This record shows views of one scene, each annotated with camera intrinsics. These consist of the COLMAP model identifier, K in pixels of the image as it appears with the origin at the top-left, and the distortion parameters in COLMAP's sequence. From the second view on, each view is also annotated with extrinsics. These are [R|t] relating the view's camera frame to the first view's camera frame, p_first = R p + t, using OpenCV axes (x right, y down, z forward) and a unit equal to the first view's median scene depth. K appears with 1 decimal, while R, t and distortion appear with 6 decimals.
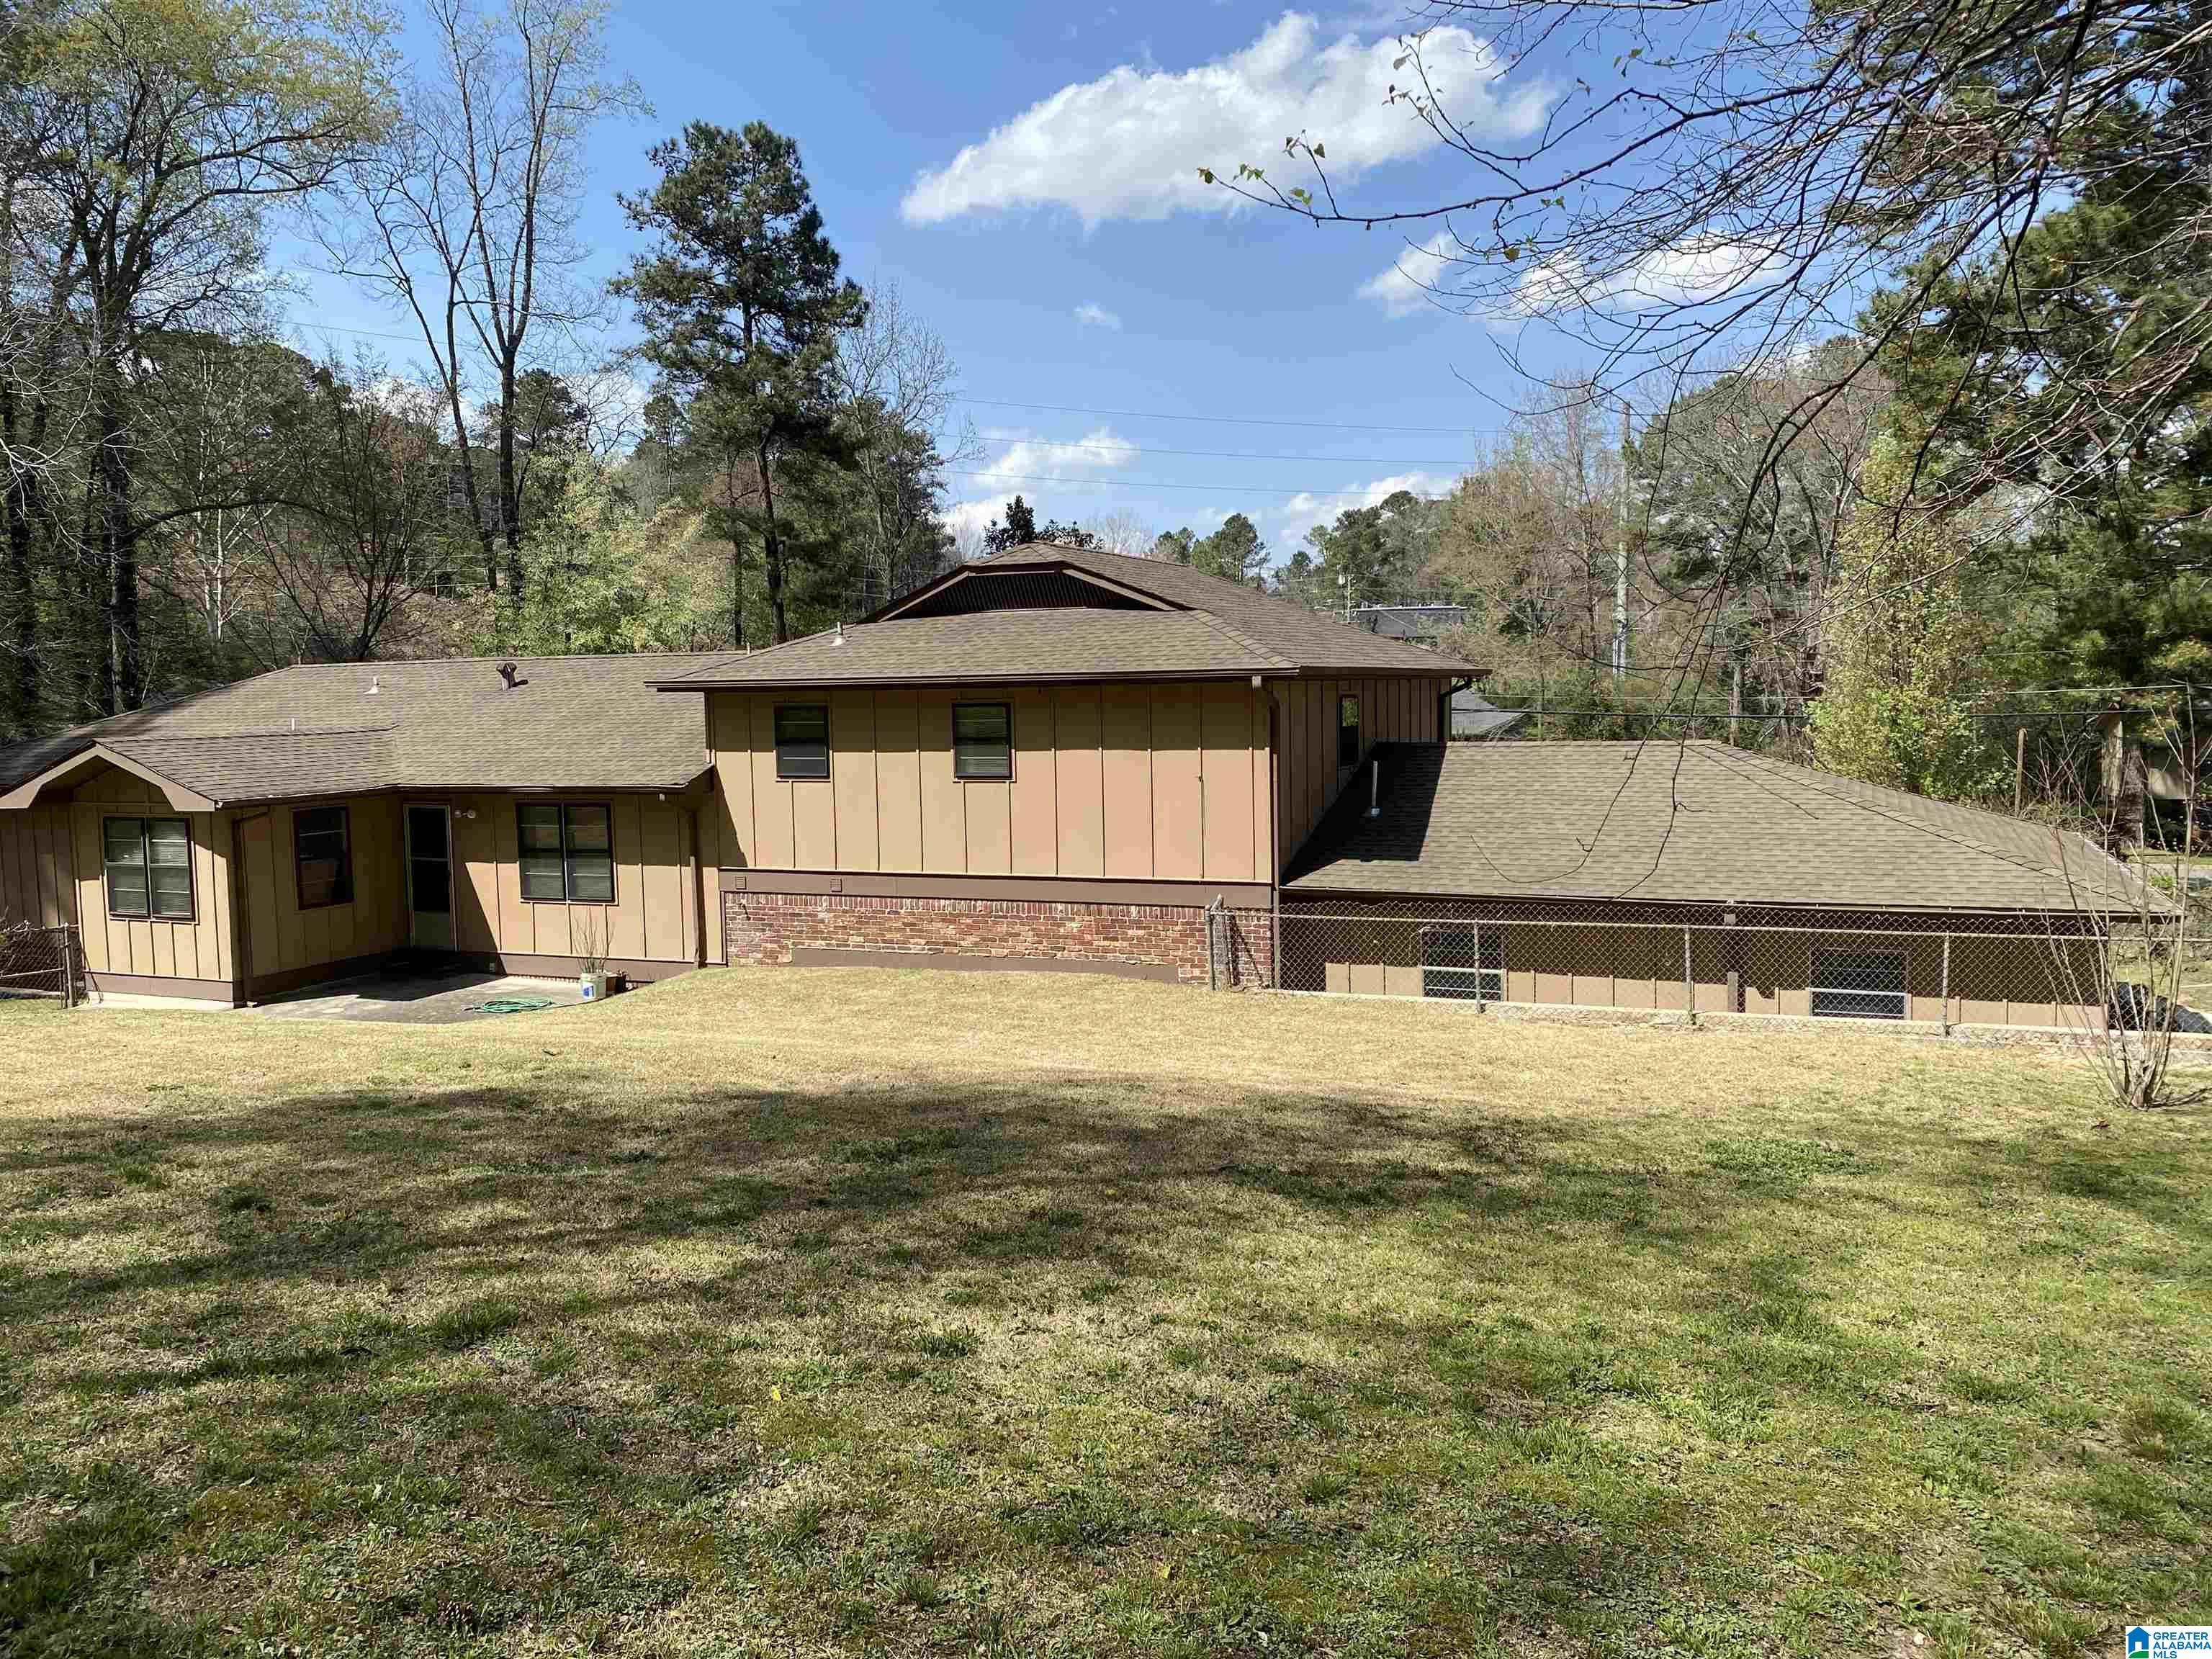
lens RADIAL K [[1693.0, 0, 1106.0], [0, 1693.0, 829.5], [0, 0, 1]] dist [-0.004366, -0.001287]
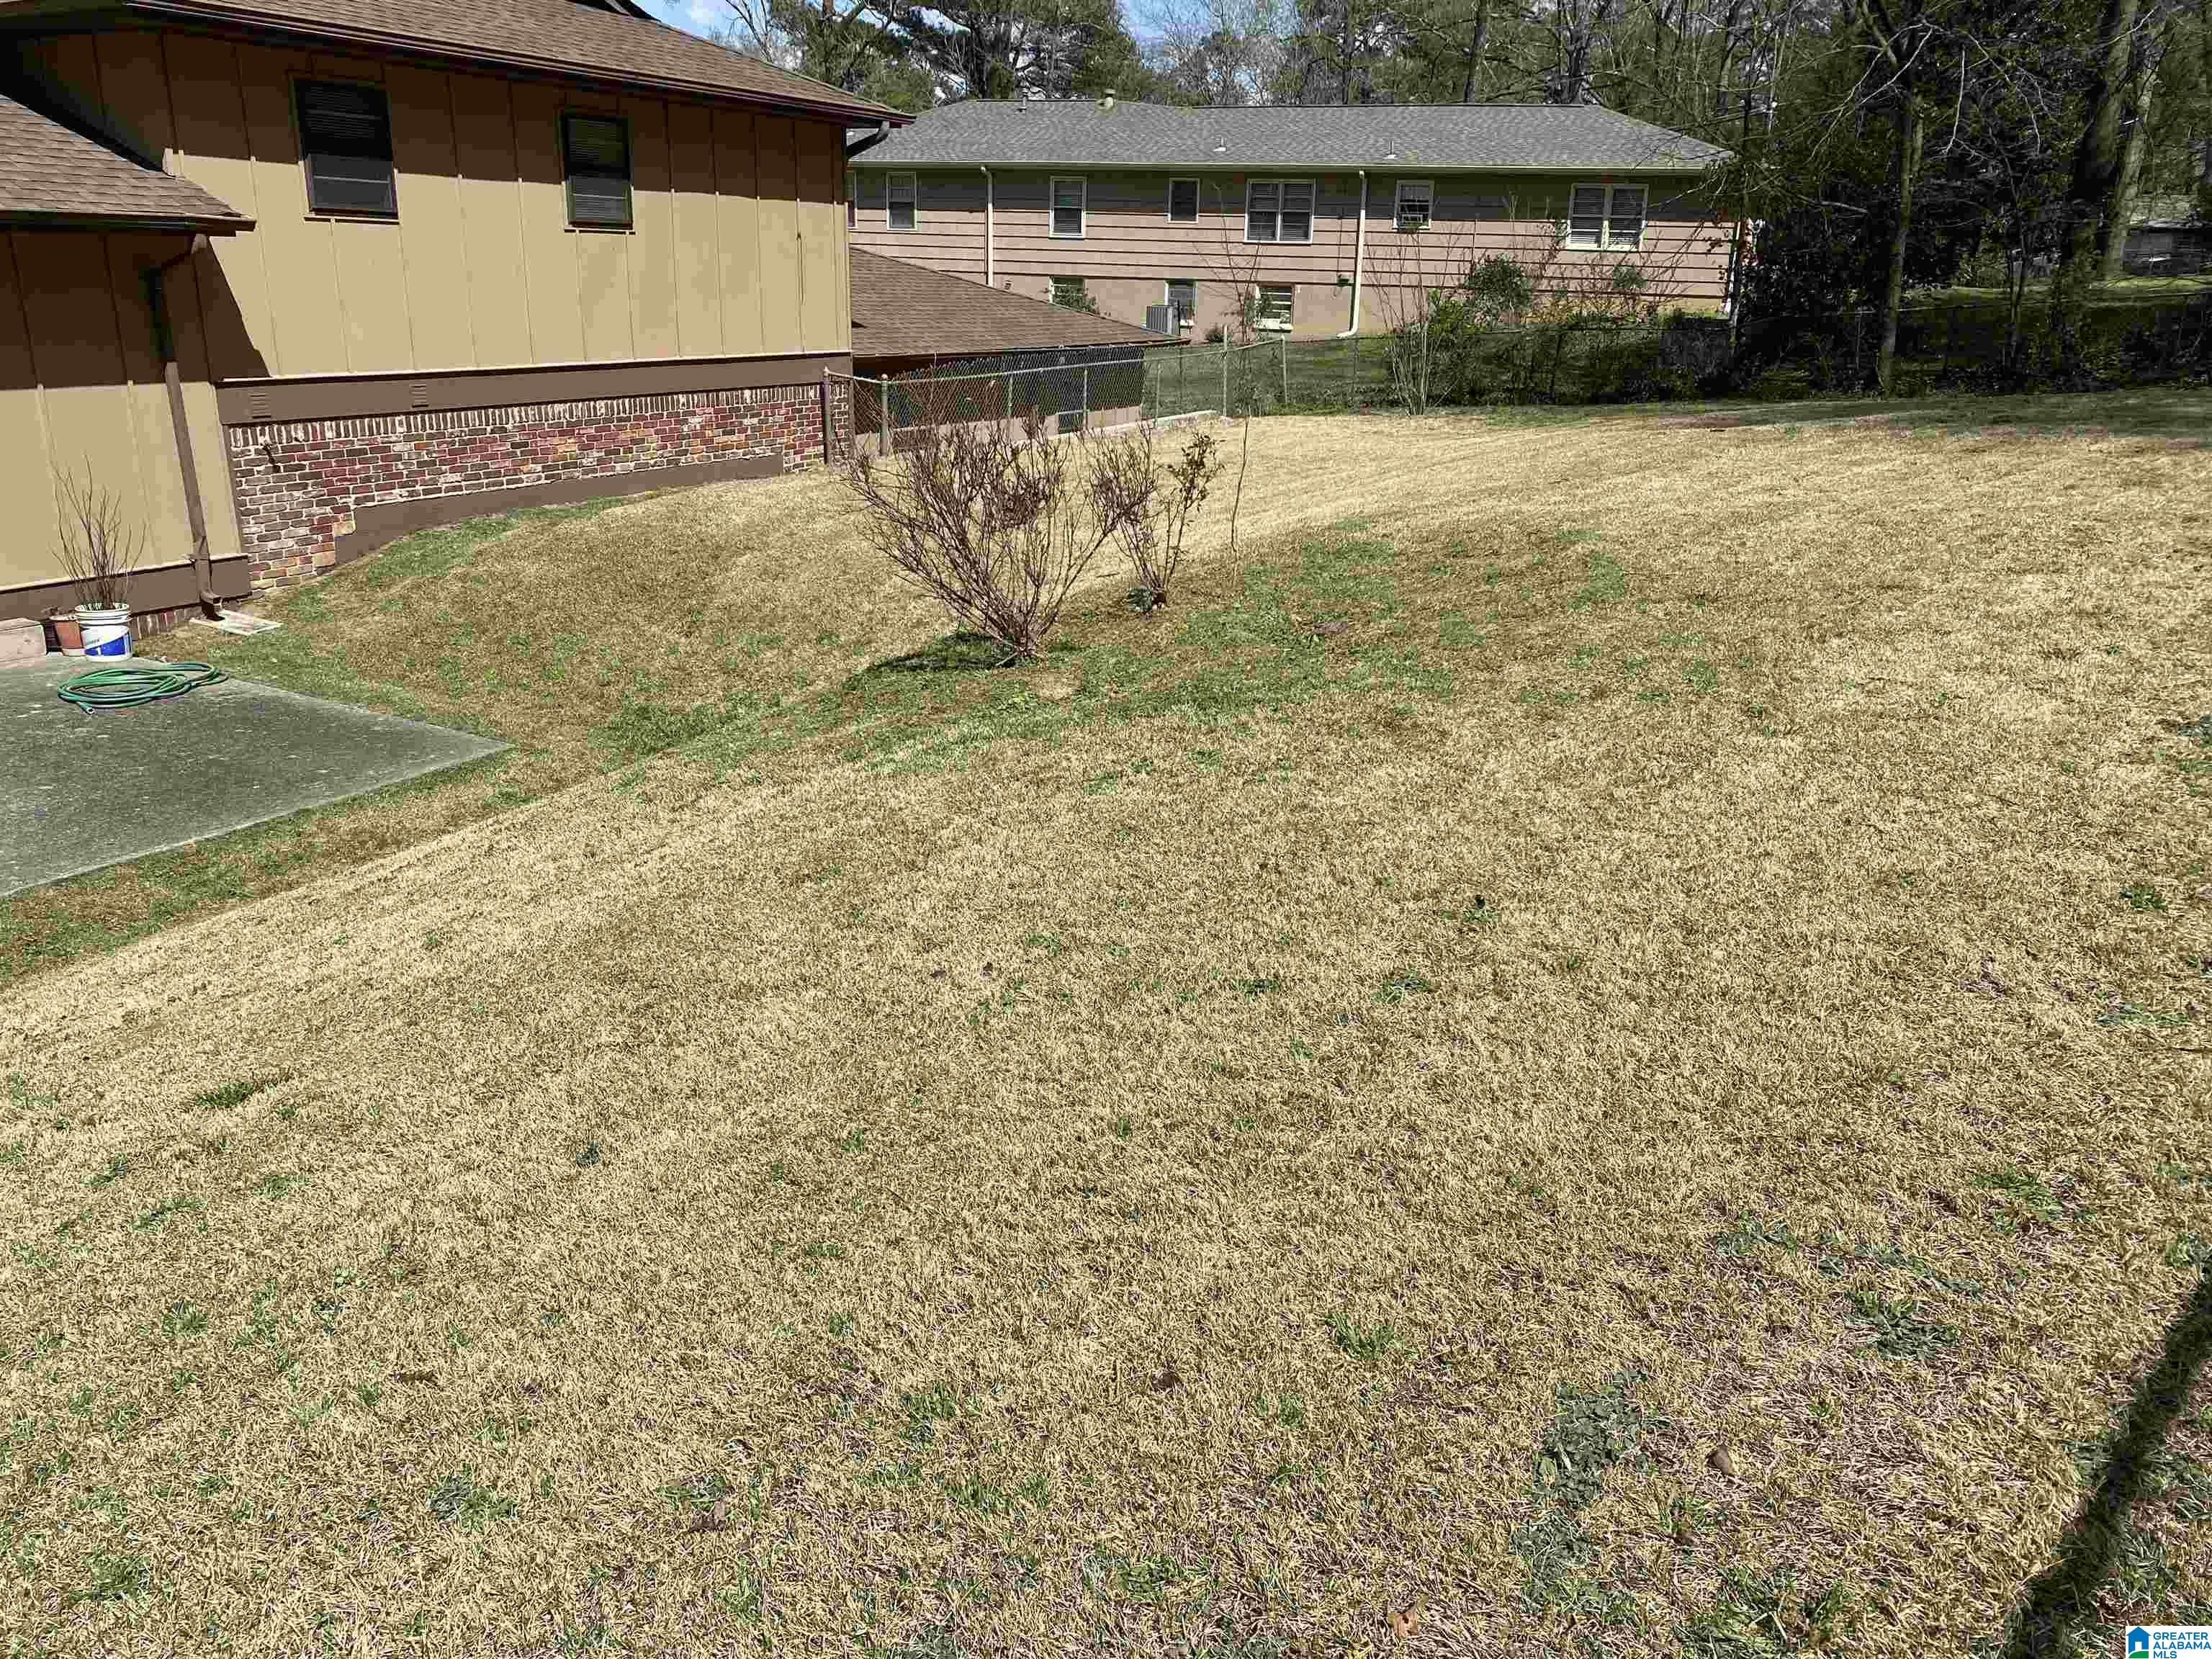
lens RADIAL K [[1693.0, 0, 1106.0], [0, 1693.0, 829.5], [0, 0, 1]] dist [-0.004366, -0.001287]
pose [[0.098215, -0.293115, 0.951019, -0.784098], [0.049213, 0.955901, 0.289537, 0.017255], [-0.993948, 0.018365, 0.108309, 0.671328]]
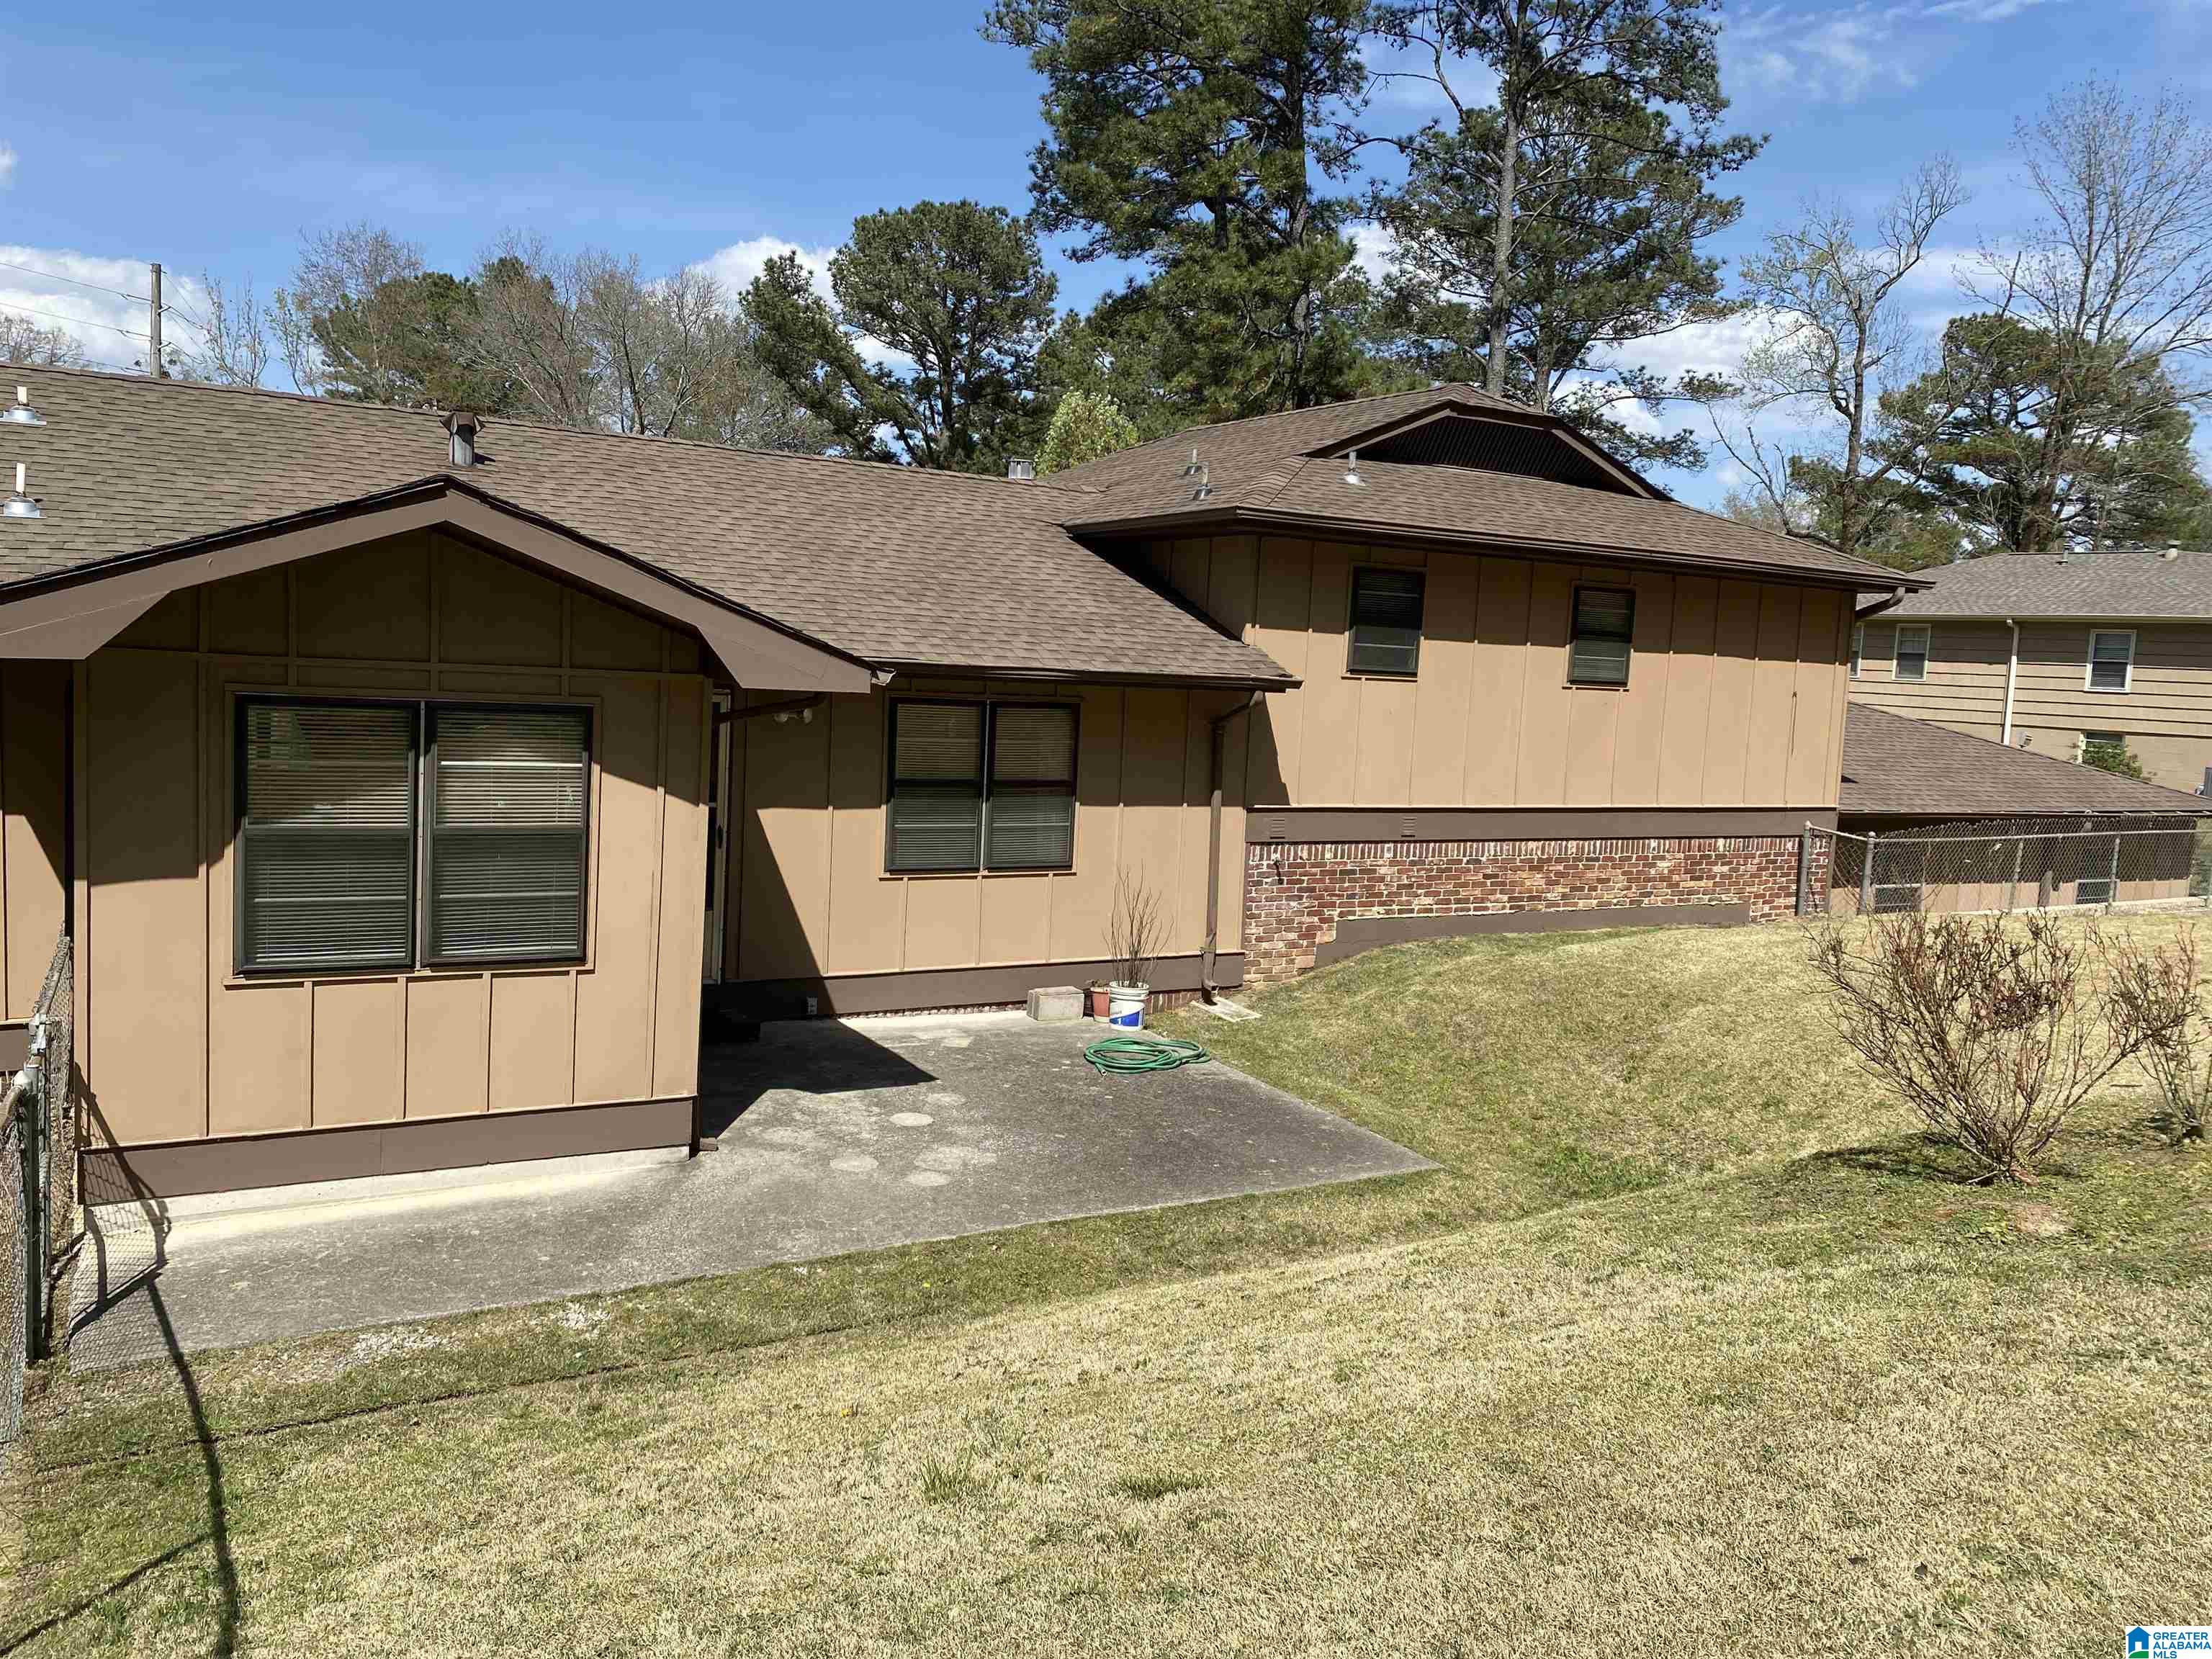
lens RADIAL K [[1684.2, 0, 1106.0], [0, 1684.2, 829.5], [0, 0, 1]] dist [-0.009260, 0.034749]
pose [[0.607735, -0.030903, 0.793538, -0.788162], [-0.001345, 0.999201, 0.039942, 0.006136], [-0.794139, -0.025342, 0.607208, 0.669876]]
